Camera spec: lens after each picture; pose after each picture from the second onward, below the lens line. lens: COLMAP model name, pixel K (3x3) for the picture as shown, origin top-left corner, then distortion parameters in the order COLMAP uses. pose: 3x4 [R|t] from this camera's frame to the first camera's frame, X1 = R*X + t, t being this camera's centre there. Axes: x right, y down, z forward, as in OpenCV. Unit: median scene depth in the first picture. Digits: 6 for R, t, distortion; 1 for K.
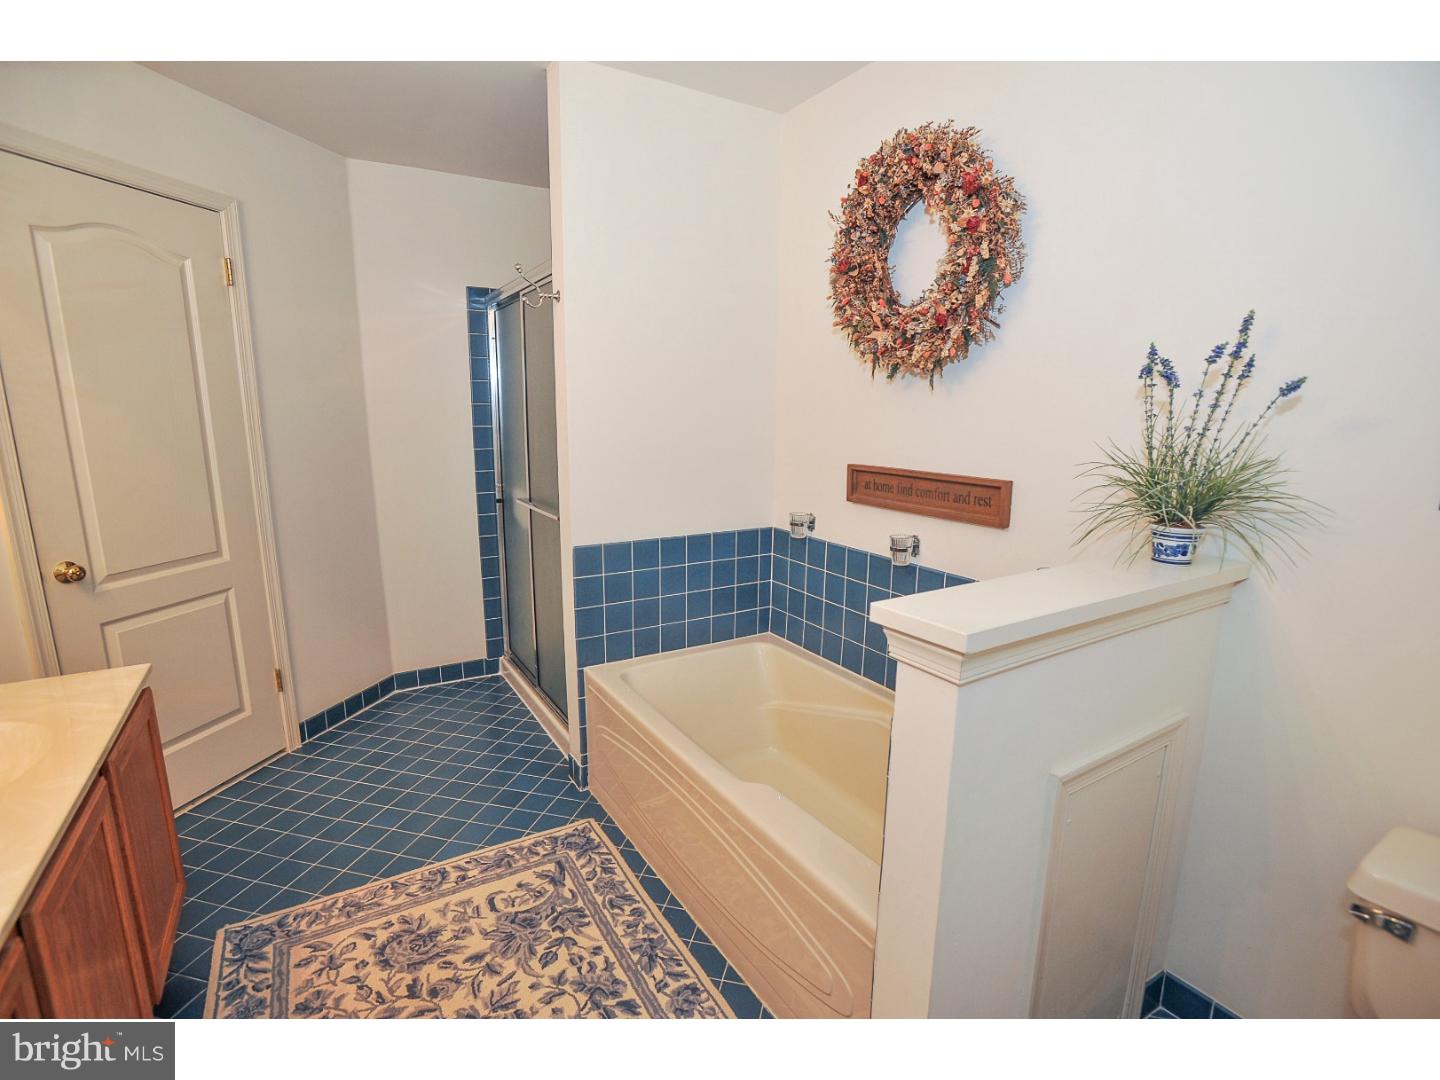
lens RADIAL K [[702.1, 0, 721.4], [0, 702.1, 546.7], [0, 0, 1]] dist [-0.056097, 0.021743]
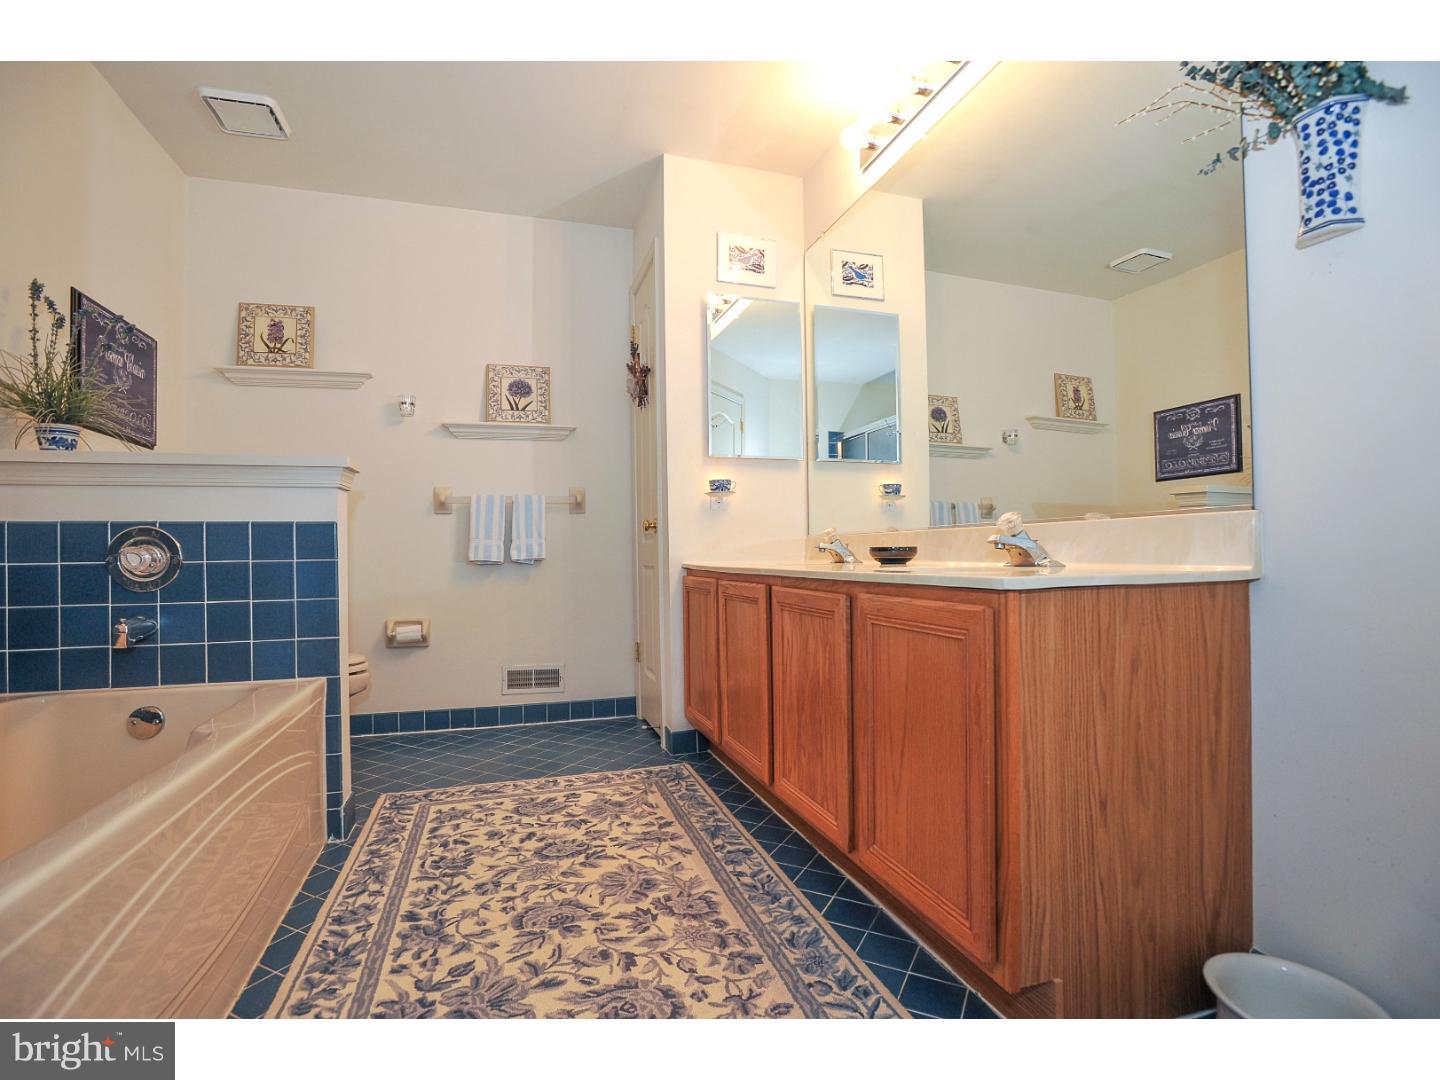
lens RADIAL K [[702.1, 0, 721.4], [0, 702.1, 546.7], [0, 0, 1]] dist [-0.056097, 0.021743]
pose [[-0.972600, 0.012116, 0.232168, -0.728737], [0.056579, 0.980951, 0.185832, 0.018357], [-0.225494, 0.193876, -0.954759, 1.605773]]
